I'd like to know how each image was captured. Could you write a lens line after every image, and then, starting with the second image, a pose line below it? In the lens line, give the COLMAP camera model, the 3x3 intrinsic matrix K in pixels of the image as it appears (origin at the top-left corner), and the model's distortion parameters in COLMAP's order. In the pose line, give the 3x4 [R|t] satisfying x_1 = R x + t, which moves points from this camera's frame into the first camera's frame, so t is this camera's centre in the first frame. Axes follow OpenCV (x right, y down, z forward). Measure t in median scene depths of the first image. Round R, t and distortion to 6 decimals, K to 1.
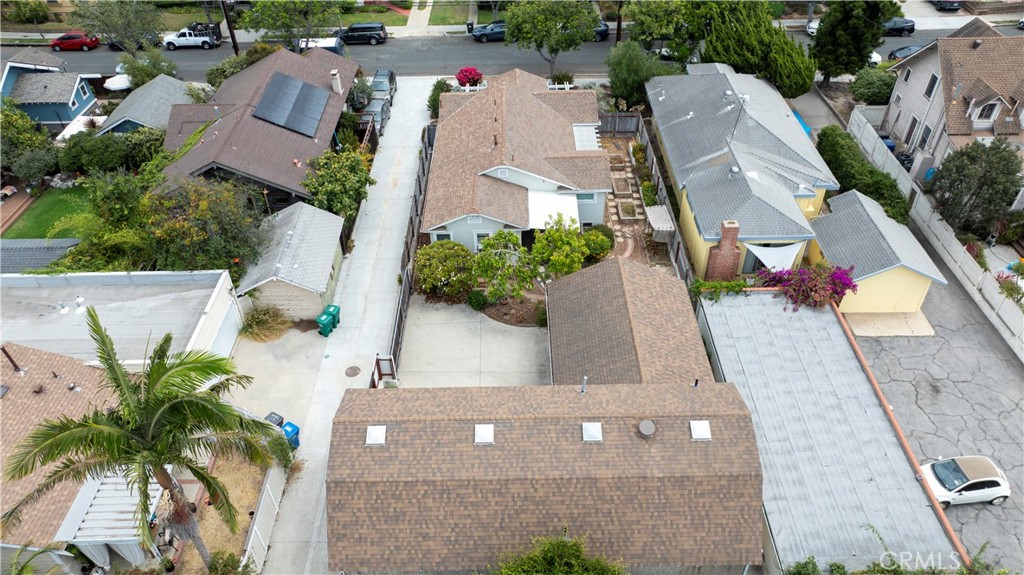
lens RADIAL K [[721.1, 0, 512.0], [0, 721.1, 287.5], [0, 0, 1]] dist [-0.015901, -0.000301]
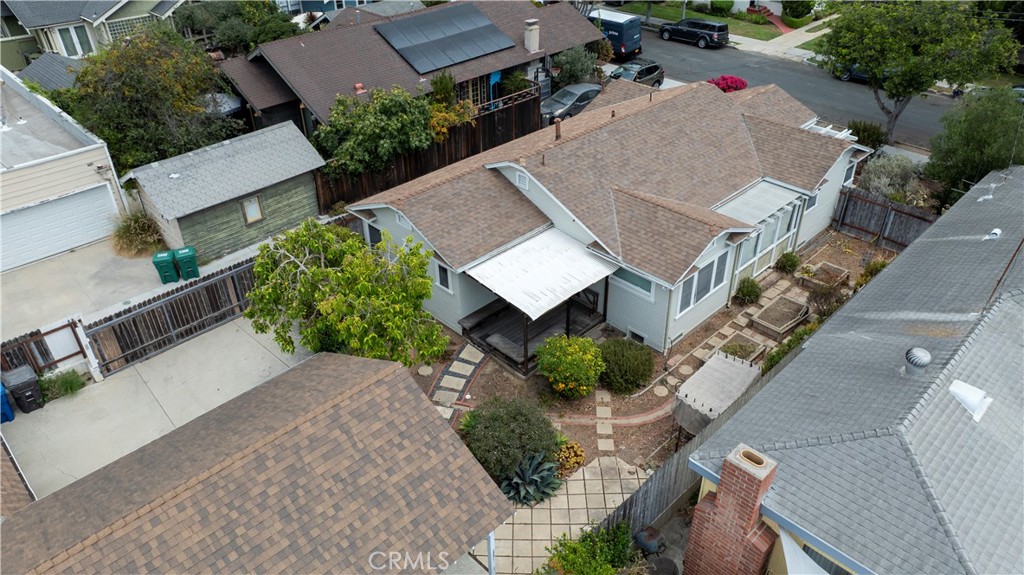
lens RADIAL K [[721.1, 0, 512.0], [0, 721.1, 287.5], [0, 0, 1]] dist [-0.015901, -0.000301]
pose [[0.694046, 0.408173, -0.593039, 0.343492], [-0.464358, 0.883295, 0.064501, -0.113624], [0.550156, 0.230616, 0.802586, 0.541301]]
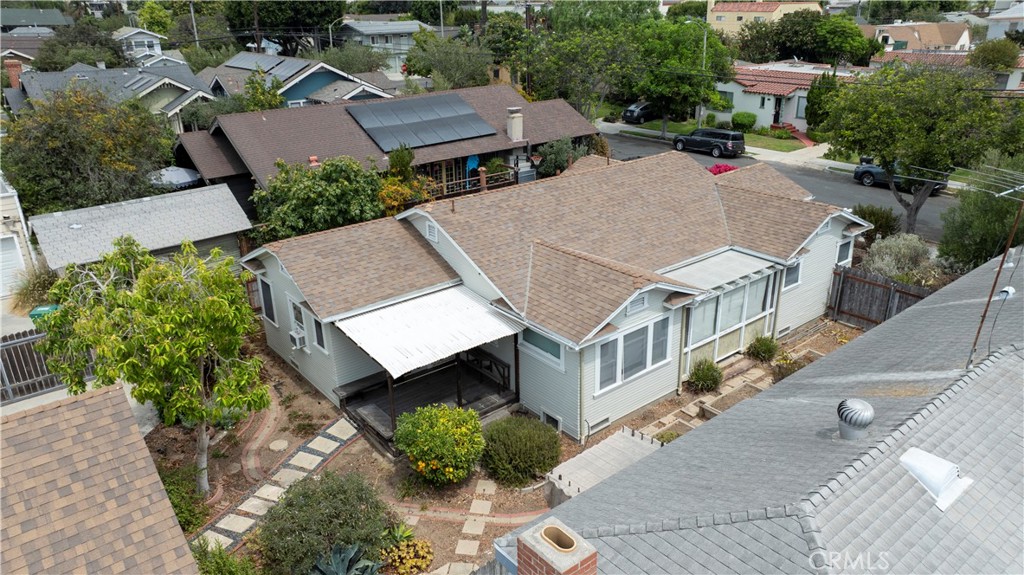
lens RADIAL K [[721.1, 0, 512.0], [0, 721.1, 287.5], [0, 0, 1]] dist [-0.015901, -0.000301]
pose [[0.620321, 0.302373, -0.723722, 0.374444], [-0.503001, 0.861343, -0.071264, -0.115219], [0.601824, 0.408239, 0.686403, 0.691899]]
